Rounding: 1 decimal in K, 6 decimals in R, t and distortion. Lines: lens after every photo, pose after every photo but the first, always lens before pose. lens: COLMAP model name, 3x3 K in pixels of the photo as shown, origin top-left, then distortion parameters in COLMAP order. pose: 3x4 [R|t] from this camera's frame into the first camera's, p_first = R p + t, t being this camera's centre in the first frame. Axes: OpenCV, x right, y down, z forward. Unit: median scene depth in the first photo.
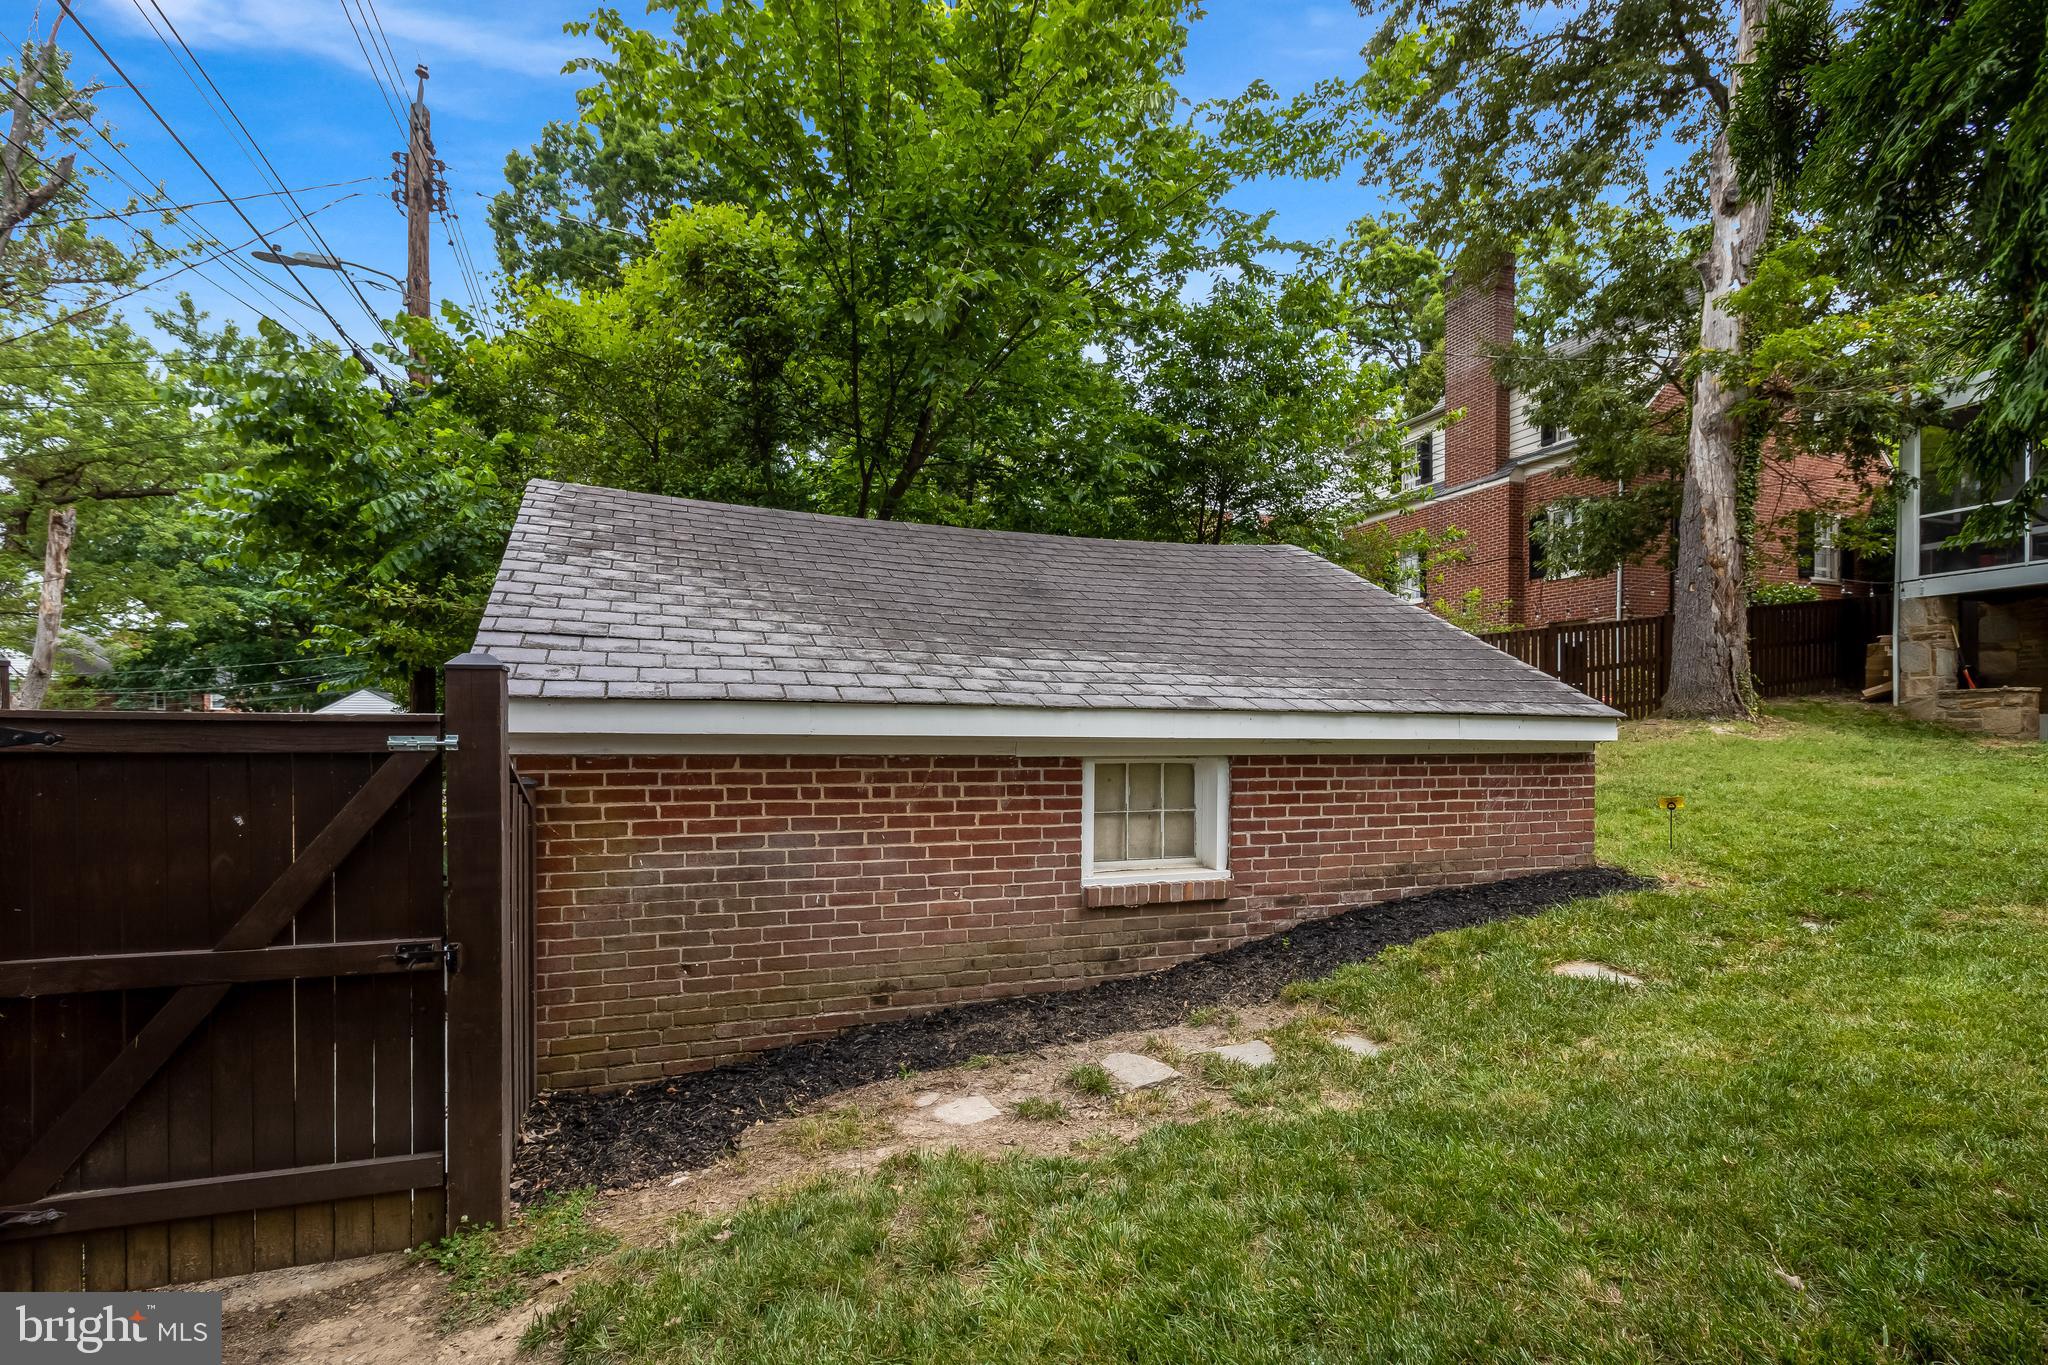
lens RADIAL K [[995.1, 0, 986.2], [0, 995.1, 753.8], [0, 0, 1]] dist [0.000047, 0.000007]
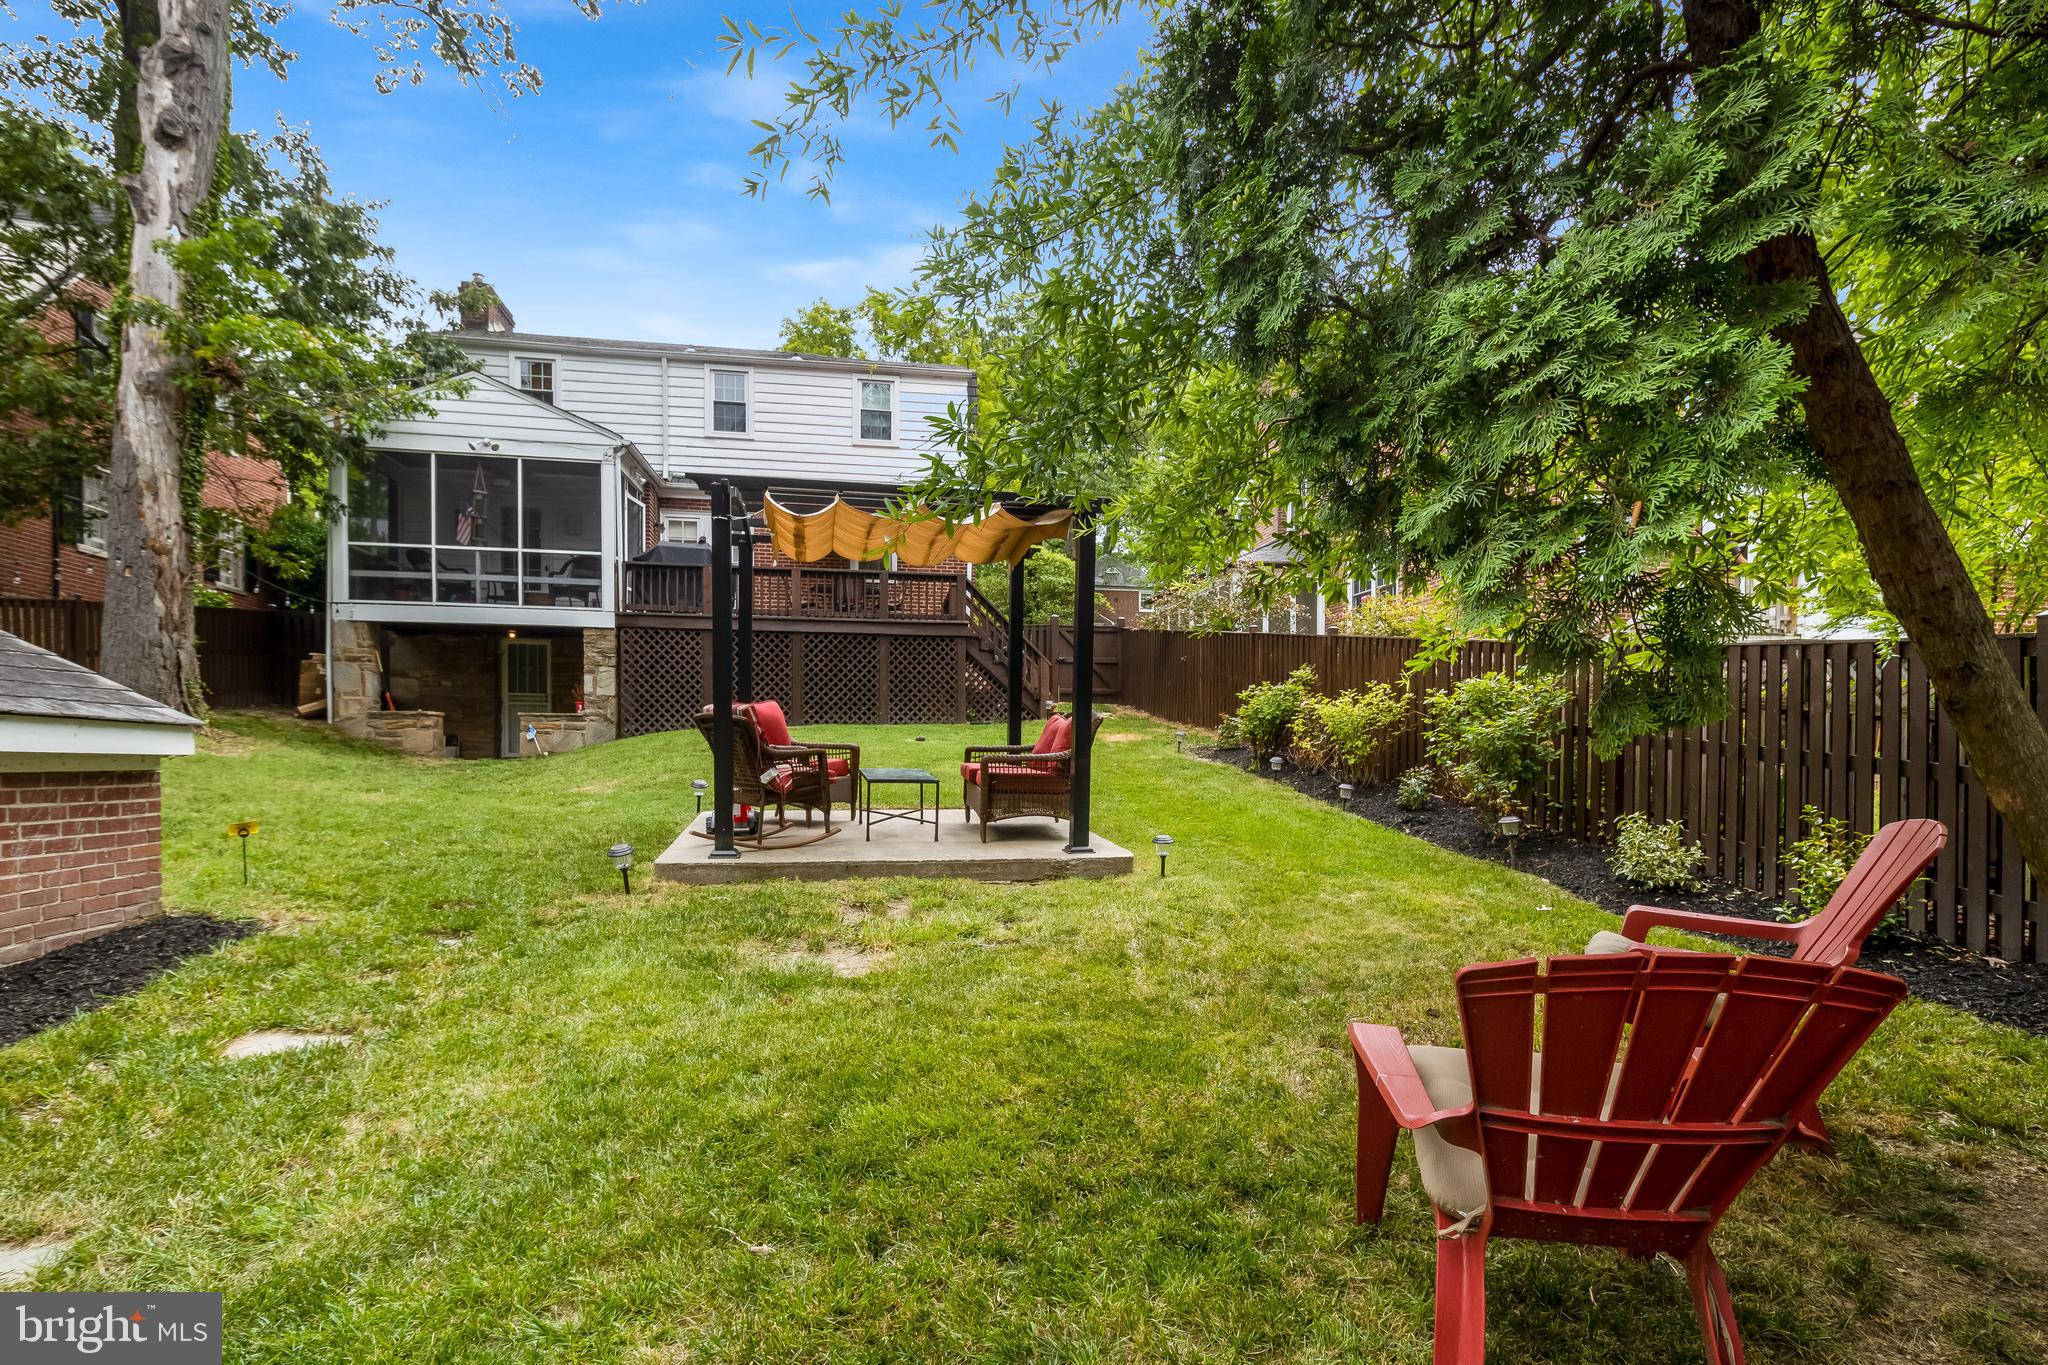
lens RADIAL K [[1062.2, 0, 1075.9], [0, 1062.2, 776.7], [0, 0, 1]] dist [-0.000222, 0.001844]
pose [[0.153537, -0.012087, 0.988069, -0.049668], [0.007629, 0.999910, 0.011046, 0.000059], [-0.988114, 0.005842, 0.153615, 0.083856]]
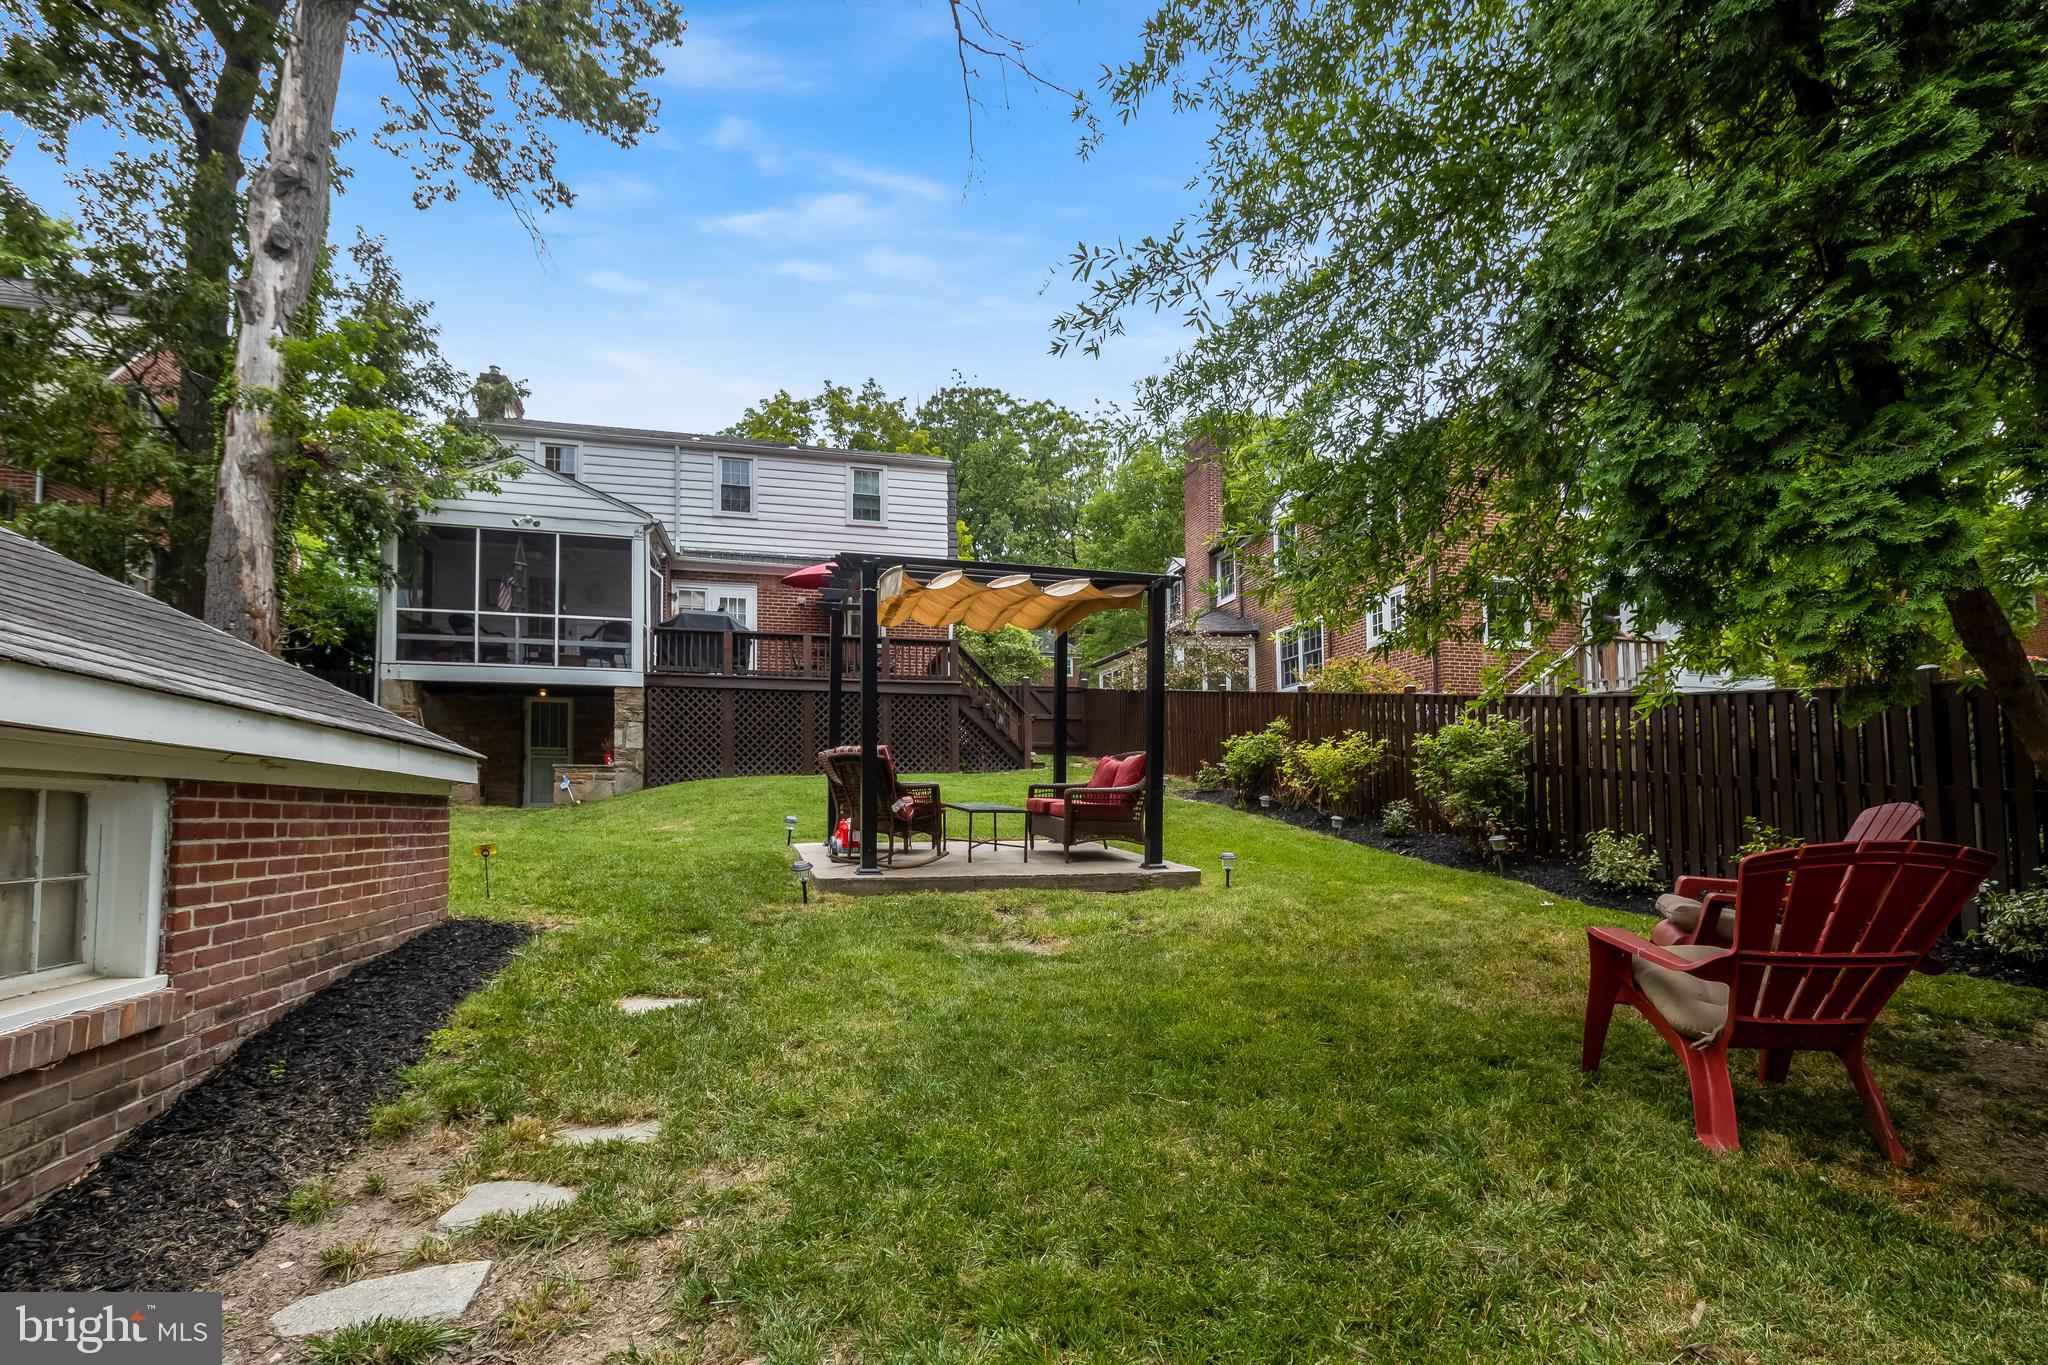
lens RADIAL K [[1002.7, 0, 1053.5], [0, 1002.7, 765.0], [0, 0, 1]] dist [0.001943, -0.000216]
pose [[0.077324, 0.053299, 0.995580, -0.136856], [0.017525, 0.998343, -0.054808, 0.015410], [-0.996852, 0.021686, 0.076262, 0.187242]]
